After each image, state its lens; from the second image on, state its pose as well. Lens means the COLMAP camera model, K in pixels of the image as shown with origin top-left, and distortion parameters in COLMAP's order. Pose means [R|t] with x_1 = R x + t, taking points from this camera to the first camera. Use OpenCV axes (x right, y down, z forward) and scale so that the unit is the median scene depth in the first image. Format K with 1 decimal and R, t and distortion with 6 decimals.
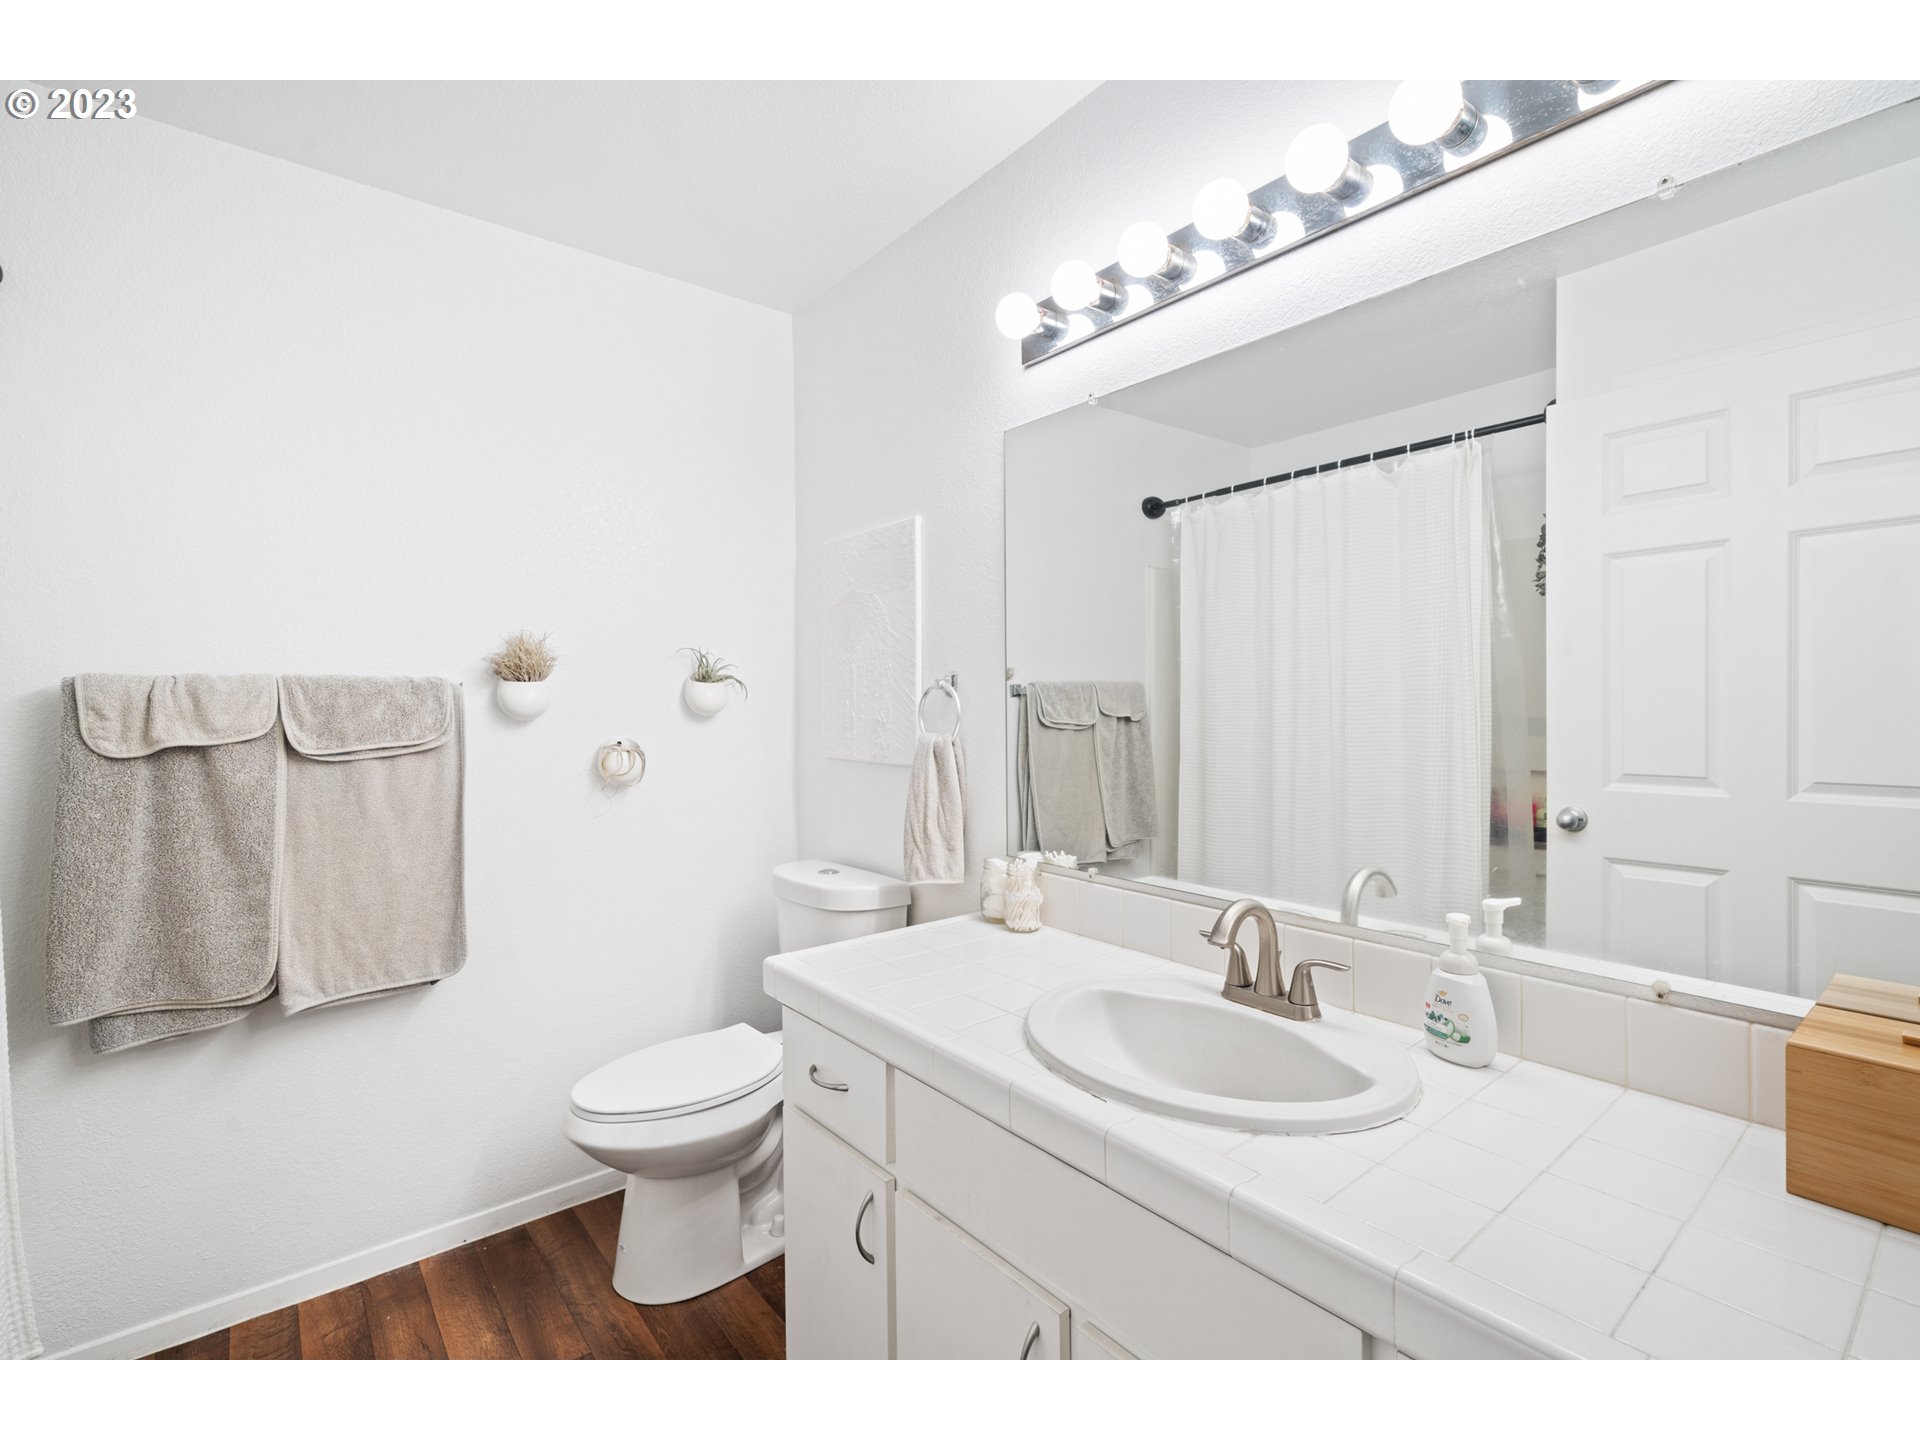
lens RADIAL K [[863.6, 0, 955.0], [0, 863.6, 717.8], [0, 0, 1]] dist [0.000955, -0.000006]
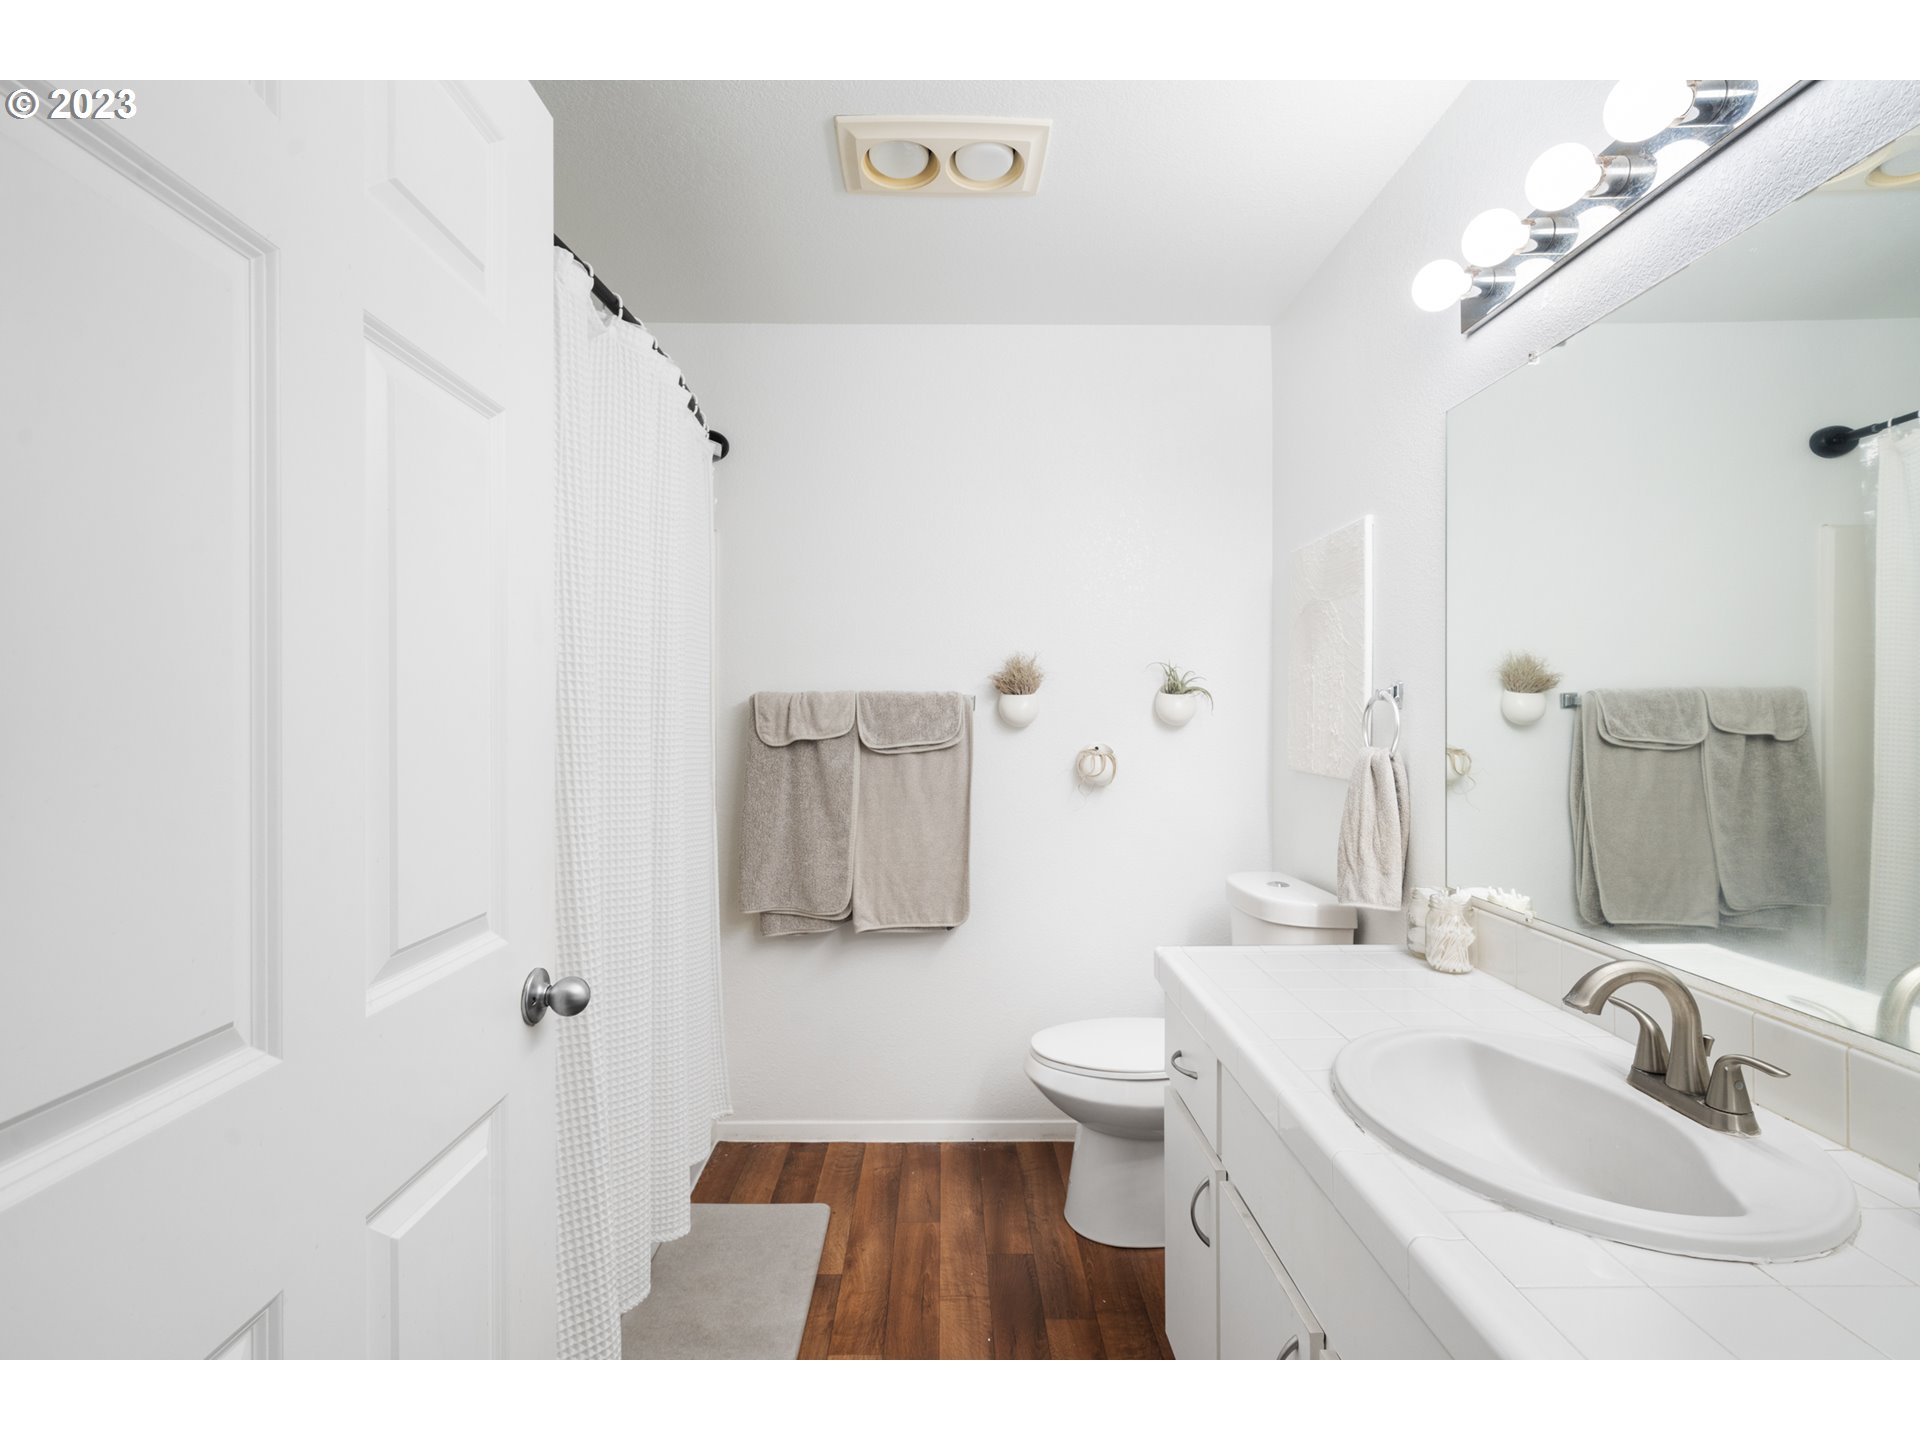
lens RADIAL K [[870.9, 0, 949.9], [0, 870.9, 727.5], [0, 0, 1]] dist [0.000684, -0.000235]
pose [[0.784634, 0.016641, -0.619736, 0.209158], [-0.016540, 0.999846, 0.005906, -0.001466], [0.619739, 0.005616, 0.784788, -0.022680]]
